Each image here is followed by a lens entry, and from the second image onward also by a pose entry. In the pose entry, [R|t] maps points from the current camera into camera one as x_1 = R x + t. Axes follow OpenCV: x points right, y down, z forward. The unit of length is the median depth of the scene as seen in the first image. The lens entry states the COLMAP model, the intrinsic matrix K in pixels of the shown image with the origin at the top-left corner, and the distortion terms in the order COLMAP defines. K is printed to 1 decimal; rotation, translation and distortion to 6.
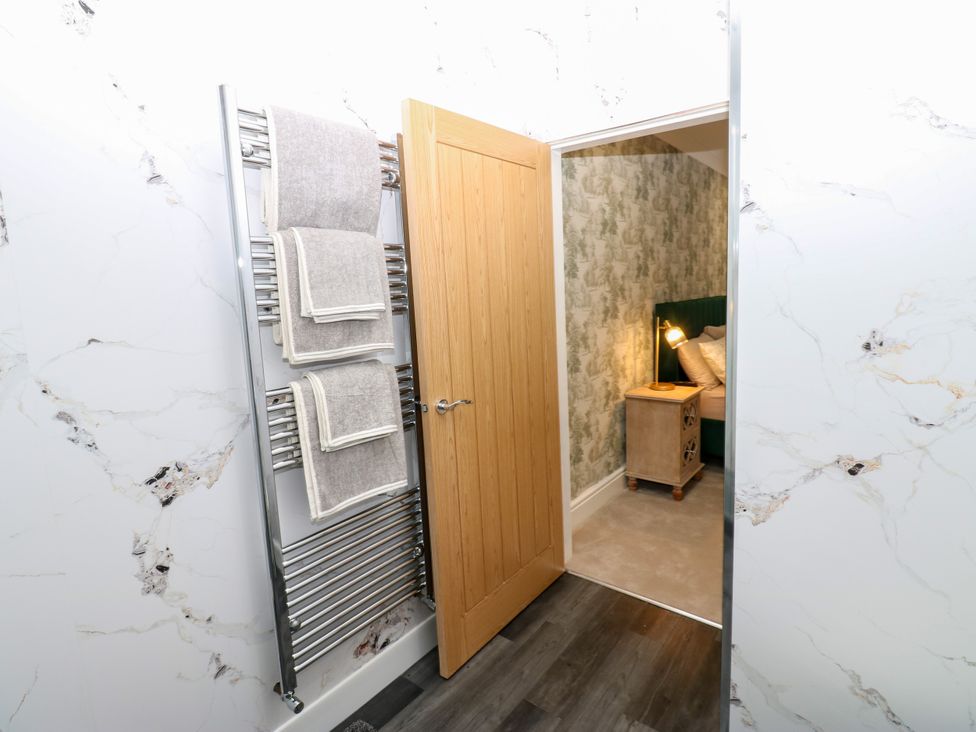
lens RADIAL K [[506.7, 0, 494.4], [0, 506.7, 354.9], [0, 0, 1]] dist [0.002422, -0.014873]
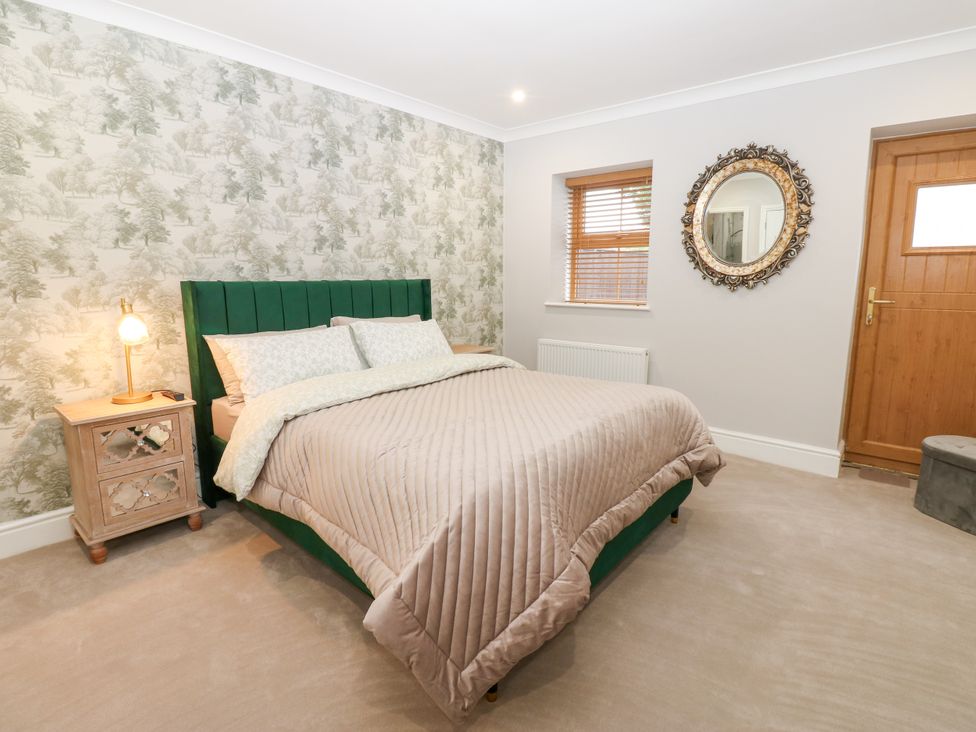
lens RADIAL K [[506.7, 0, 494.4], [0, 506.7, 354.9], [0, 0, 1]] dist [0.002422, -0.014873]
pose [[0.997918, 0.050943, -0.039565, 2.653463], [-0.049712, 0.998267, 0.031484, -0.134112], [0.041100, -0.029451, 0.998721, 0.988486]]
